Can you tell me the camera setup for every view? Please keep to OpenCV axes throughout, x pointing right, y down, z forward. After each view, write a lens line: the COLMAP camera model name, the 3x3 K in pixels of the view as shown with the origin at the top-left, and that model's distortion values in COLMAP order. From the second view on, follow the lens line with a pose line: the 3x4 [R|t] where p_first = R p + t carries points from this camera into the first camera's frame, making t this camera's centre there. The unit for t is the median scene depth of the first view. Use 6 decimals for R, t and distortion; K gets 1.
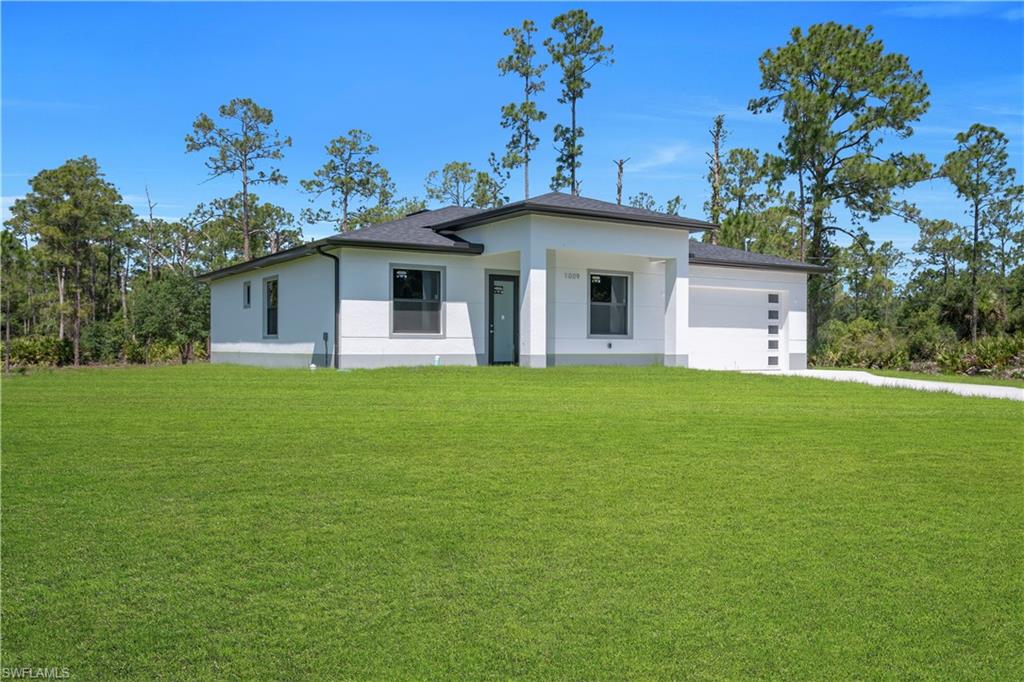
lens RADIAL K [[839.2, 0, 511.9], [0, 839.2, 341.4], [0, 0, 1]] dist [0.043946, 0.000783]
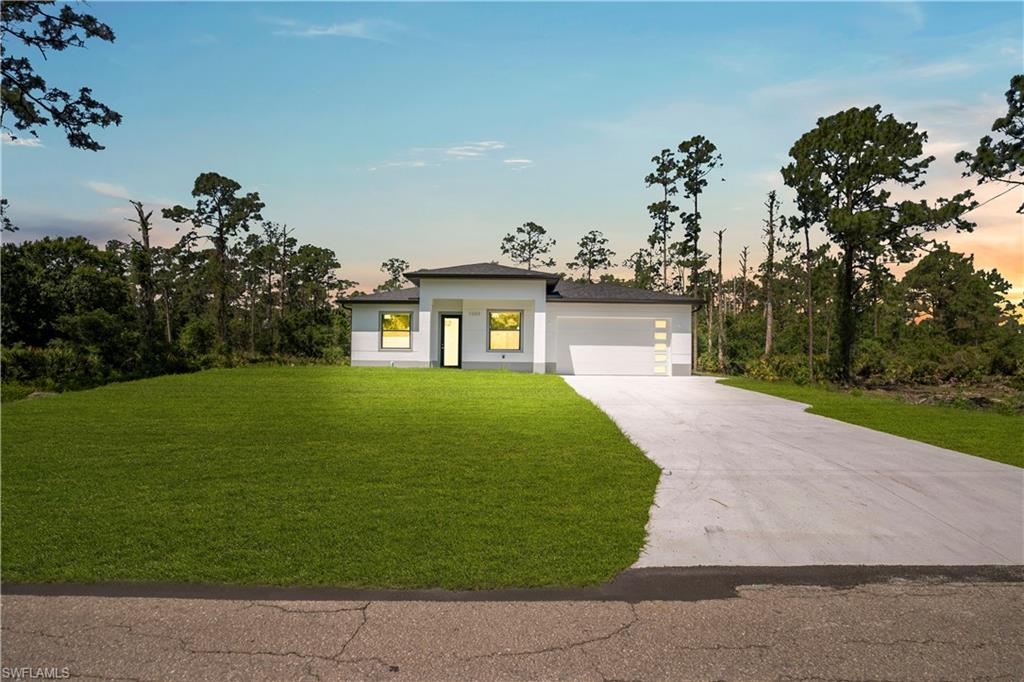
lens RADIAL K [[492.1, 0, 511.7], [0, 492.1, 342.1], [0, 0, 1]] dist [-0.001298, 0.000101]
pose [[0.854963, -0.006068, -0.518654, 0.247321], [-0.007458, 0.999684, -0.023990, -0.000044], [0.518635, 0.024379, 0.854648, 0.085151]]
